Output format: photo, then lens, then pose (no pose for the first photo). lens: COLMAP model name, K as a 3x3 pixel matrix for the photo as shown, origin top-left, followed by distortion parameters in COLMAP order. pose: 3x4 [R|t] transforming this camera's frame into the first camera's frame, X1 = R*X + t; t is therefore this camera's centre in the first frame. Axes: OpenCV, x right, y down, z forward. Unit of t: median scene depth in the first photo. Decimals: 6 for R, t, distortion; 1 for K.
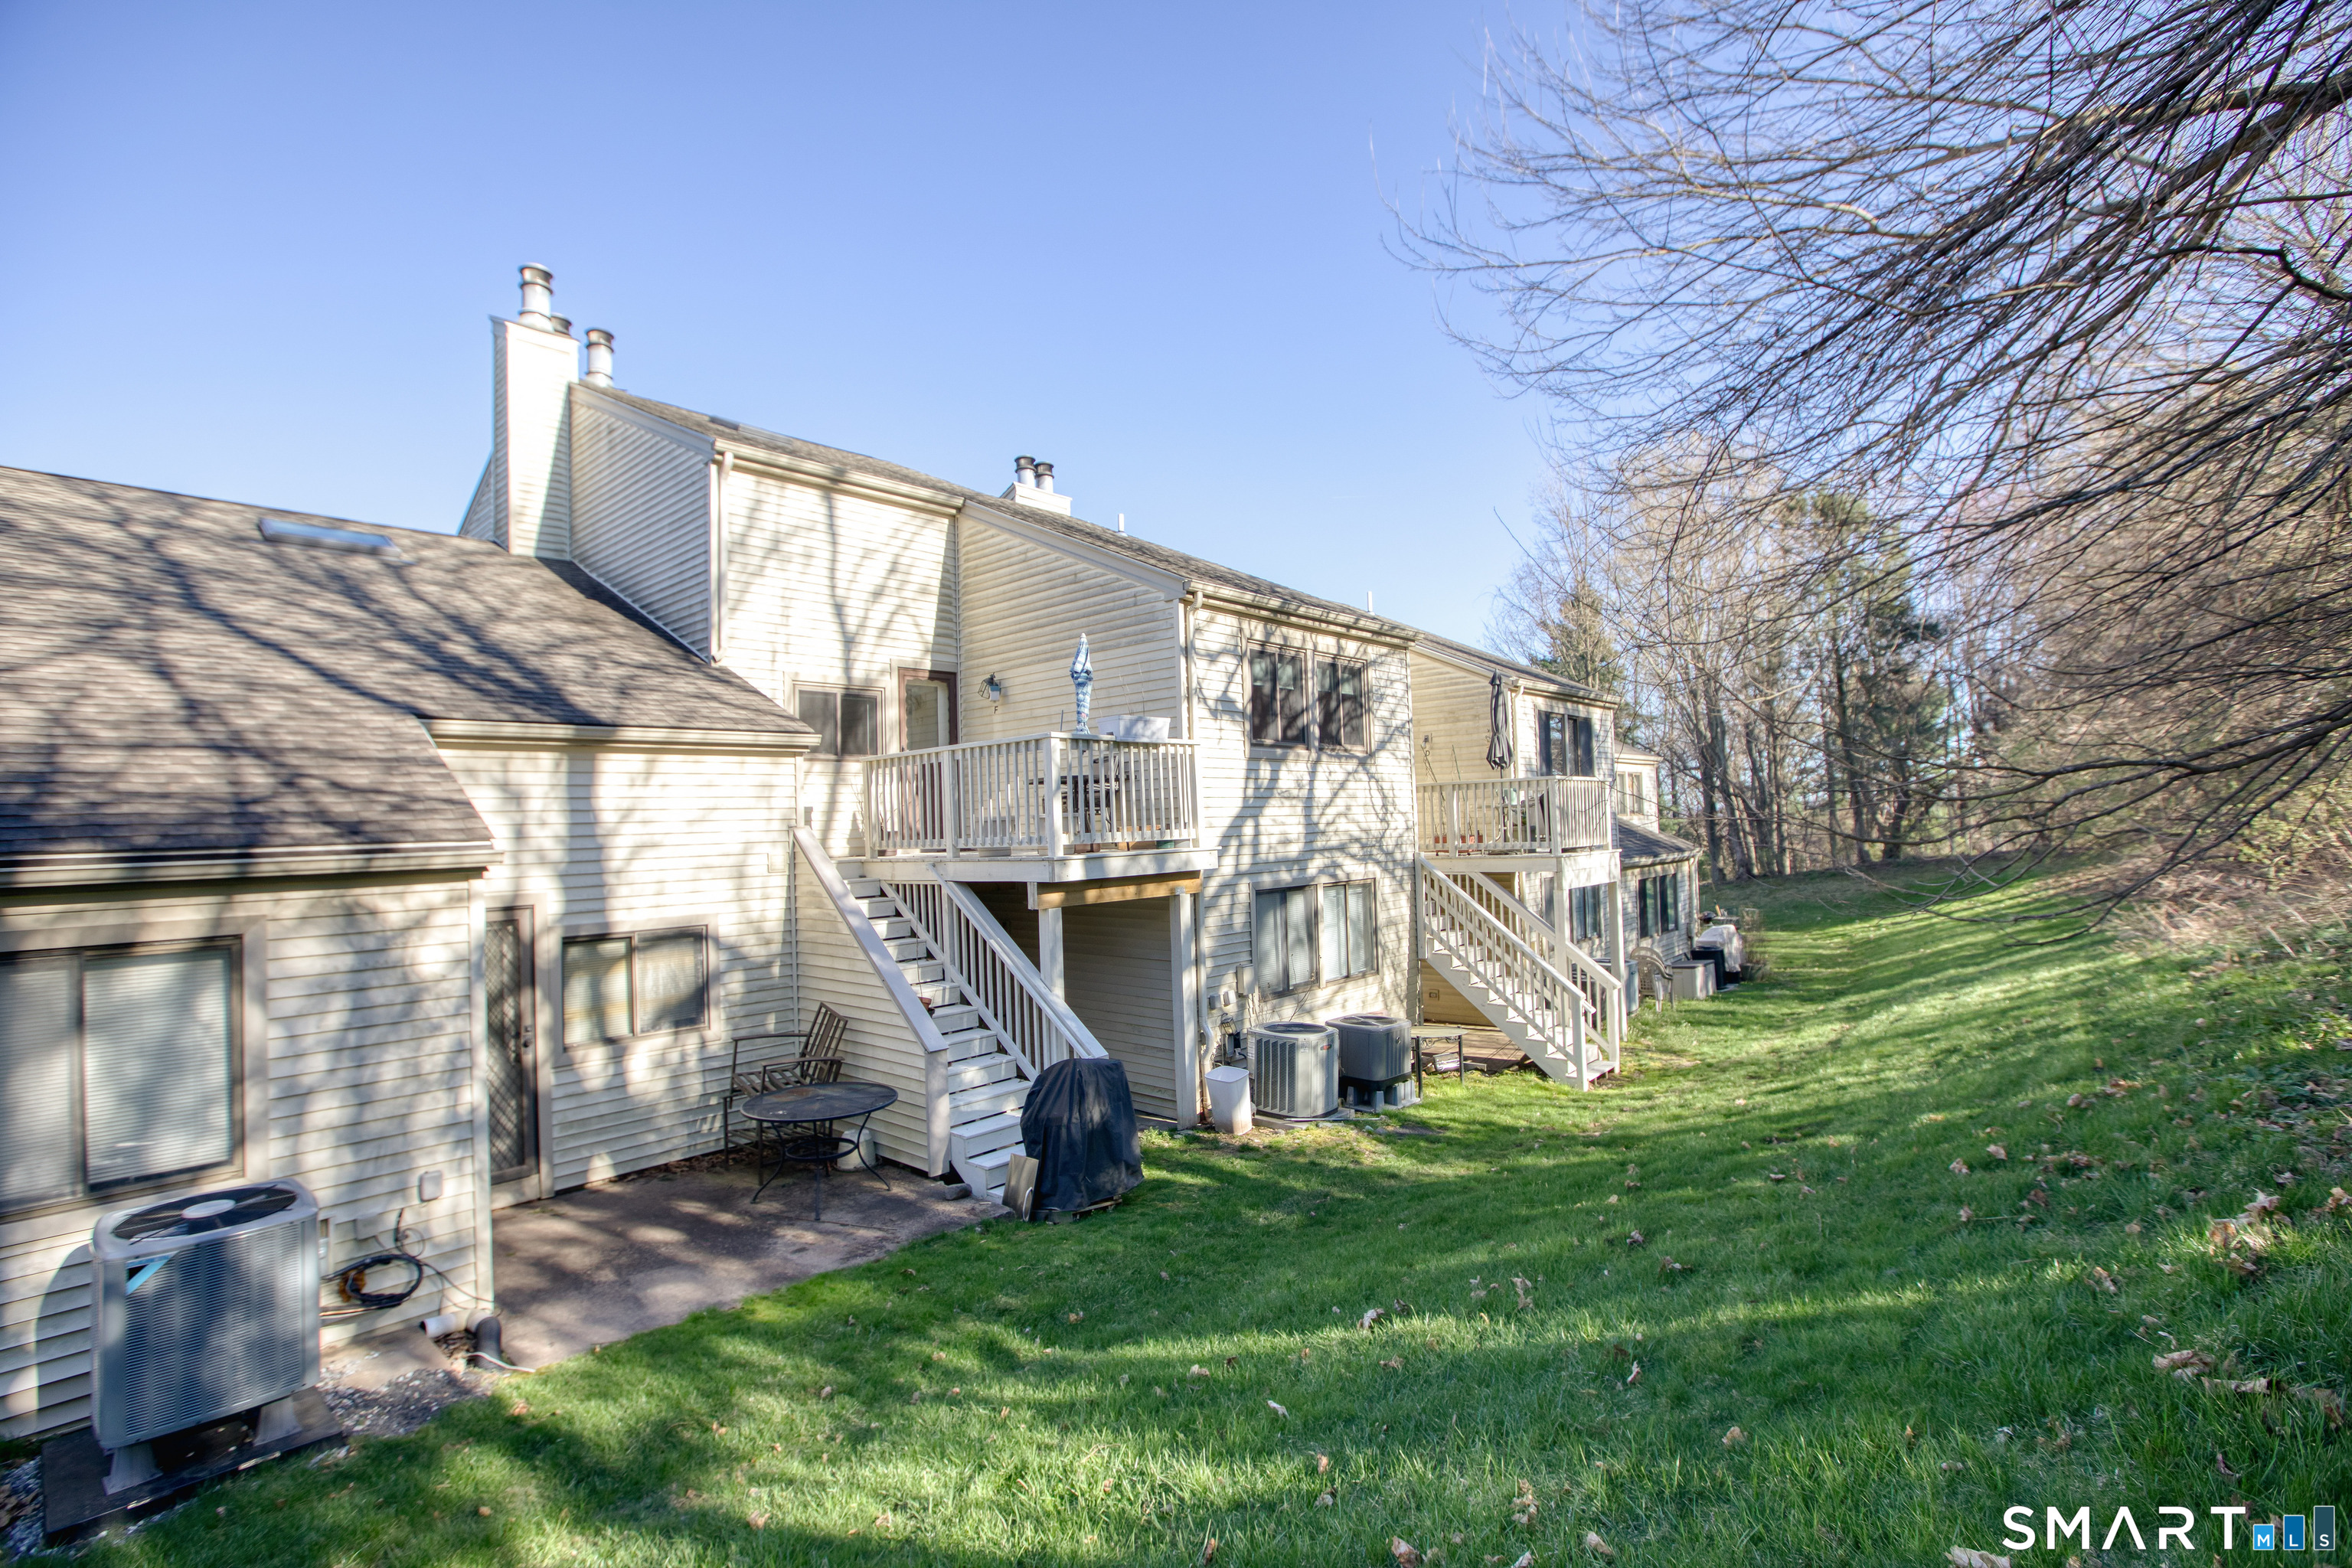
lens RADIAL K [[1061.9, 0, 1180.5], [0, 1061.9, 782.9], [0, 0, 1]] dist [-0.033165, 0.008529]
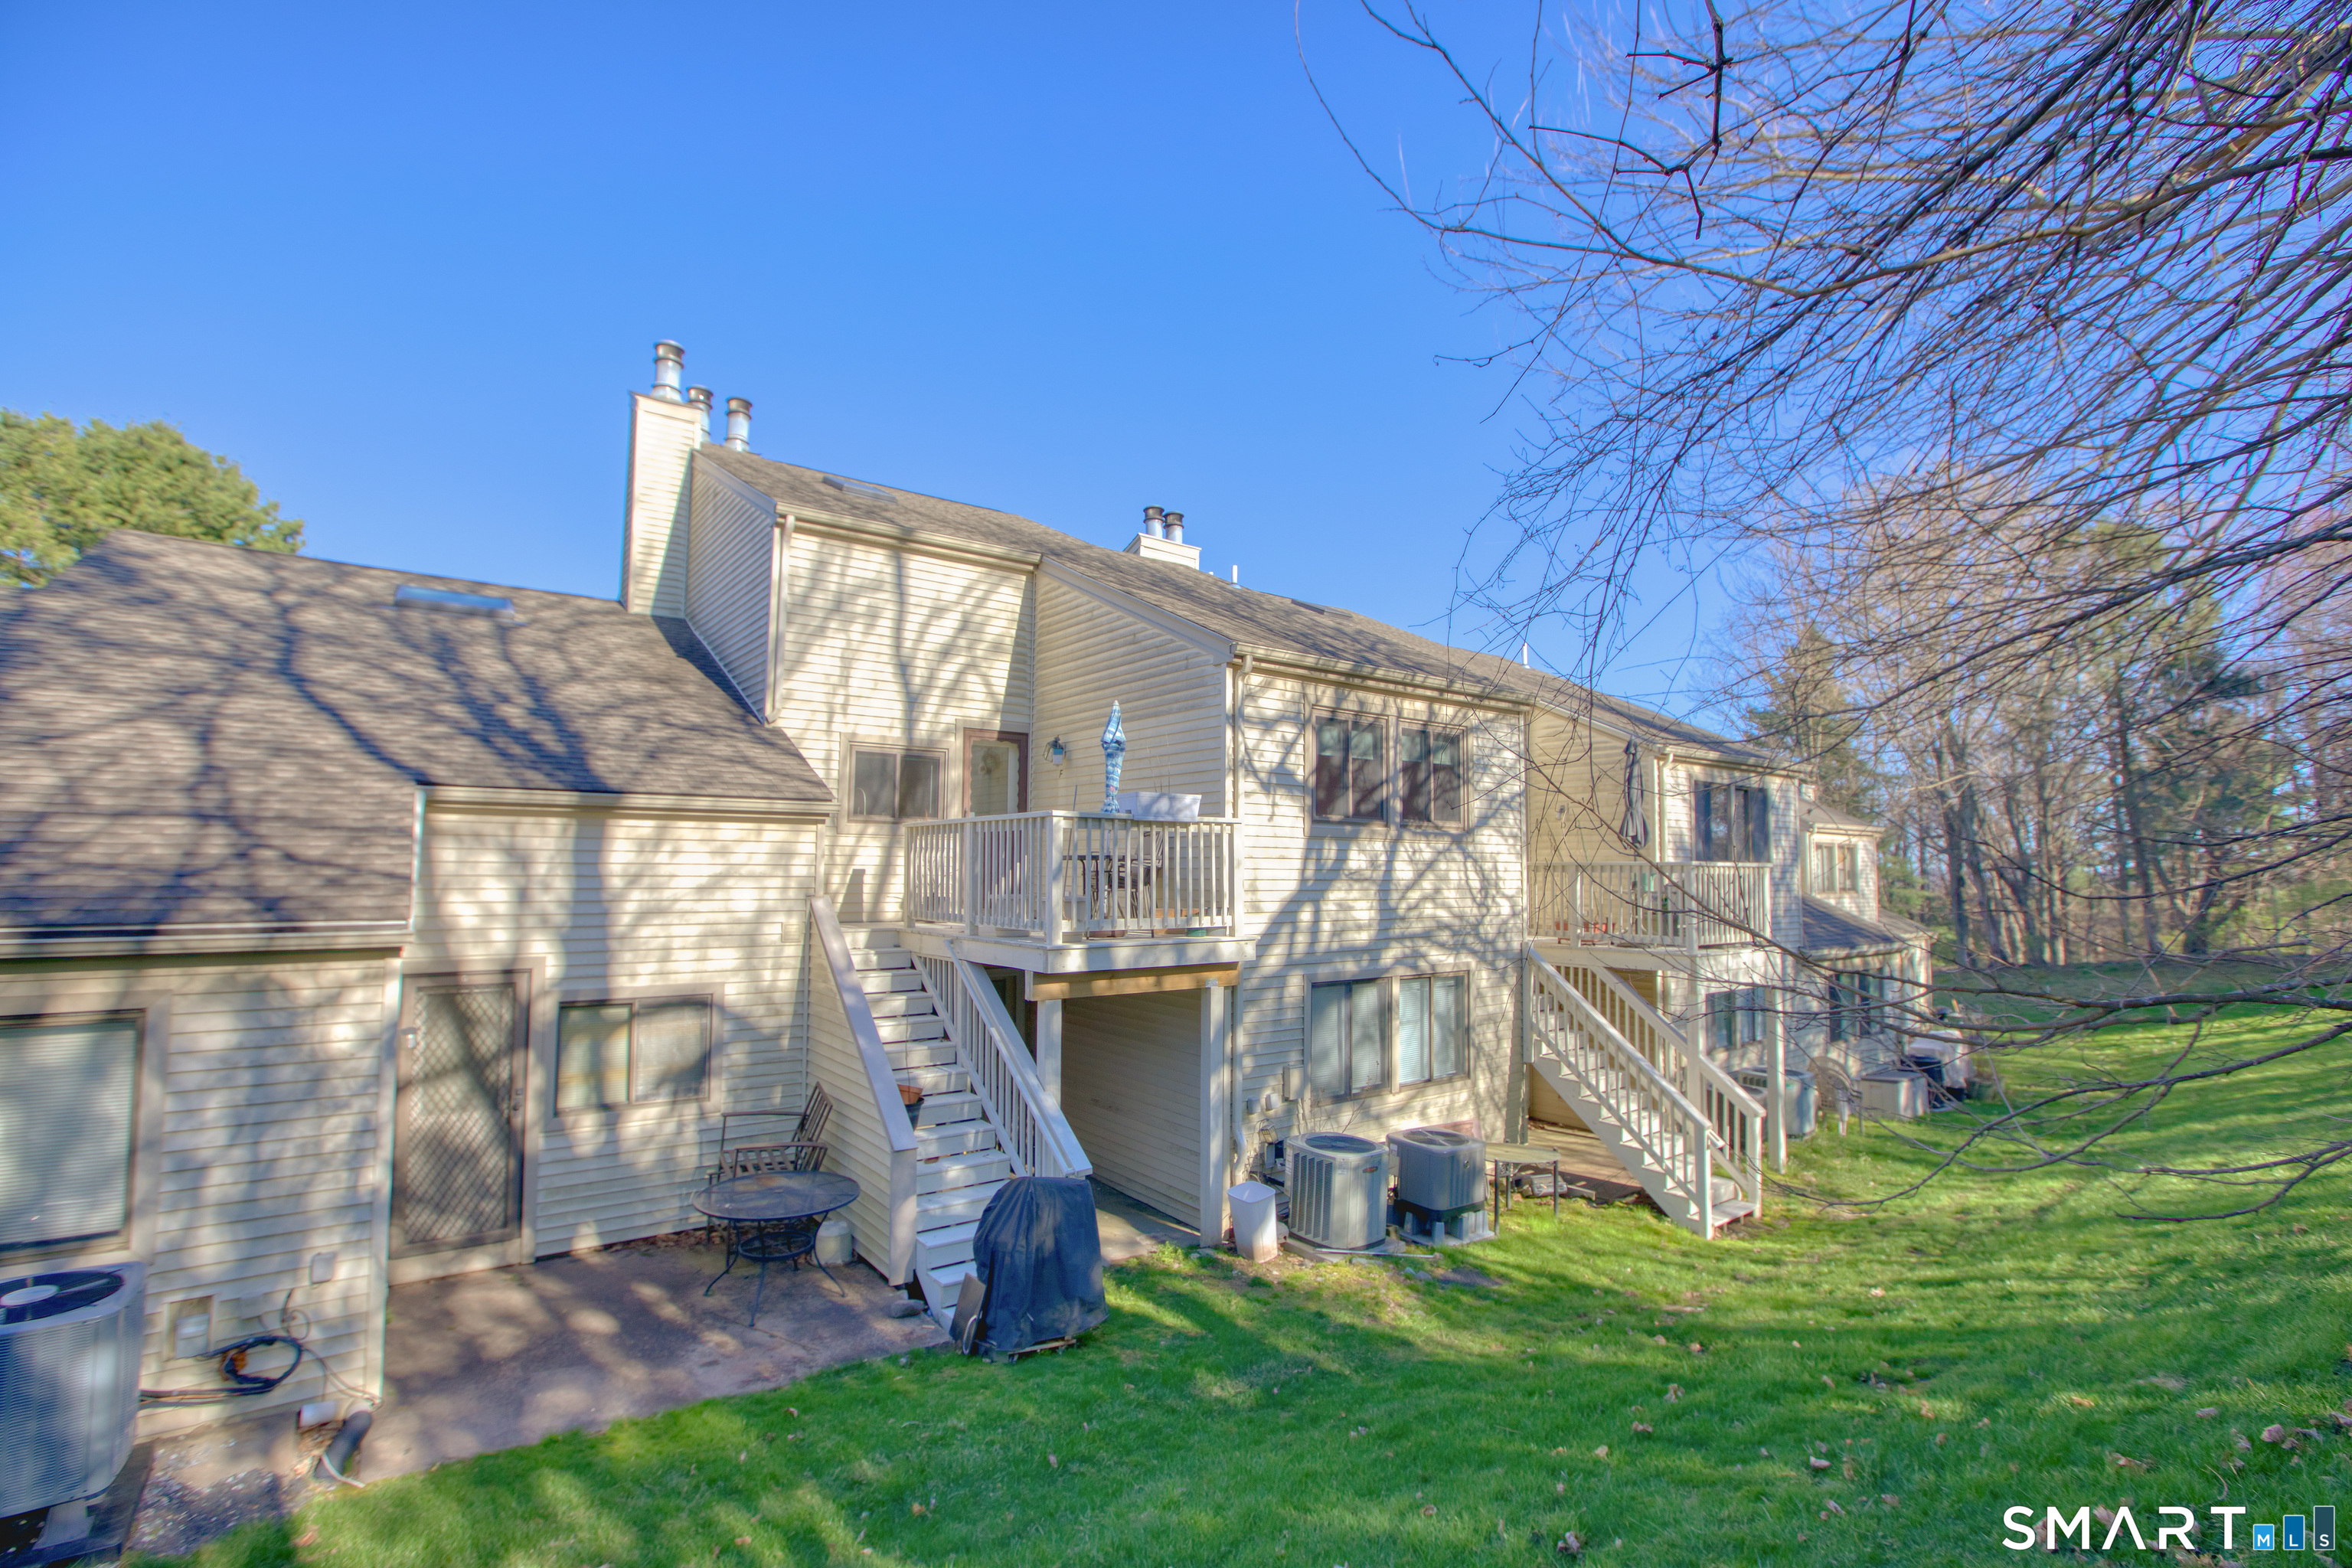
lens RADIAL K [[1061.9, 0, 1165.9], [0, 1061.9, 790.8], [0, 0, 1]] dist [-0.033165, 0.008529]
pose [[0.980203, 0.026987, -0.196150, 0.139112], [-0.033126, 0.999057, -0.028084, -0.036739], [0.195207, 0.034026, 0.980172, 0.095593]]
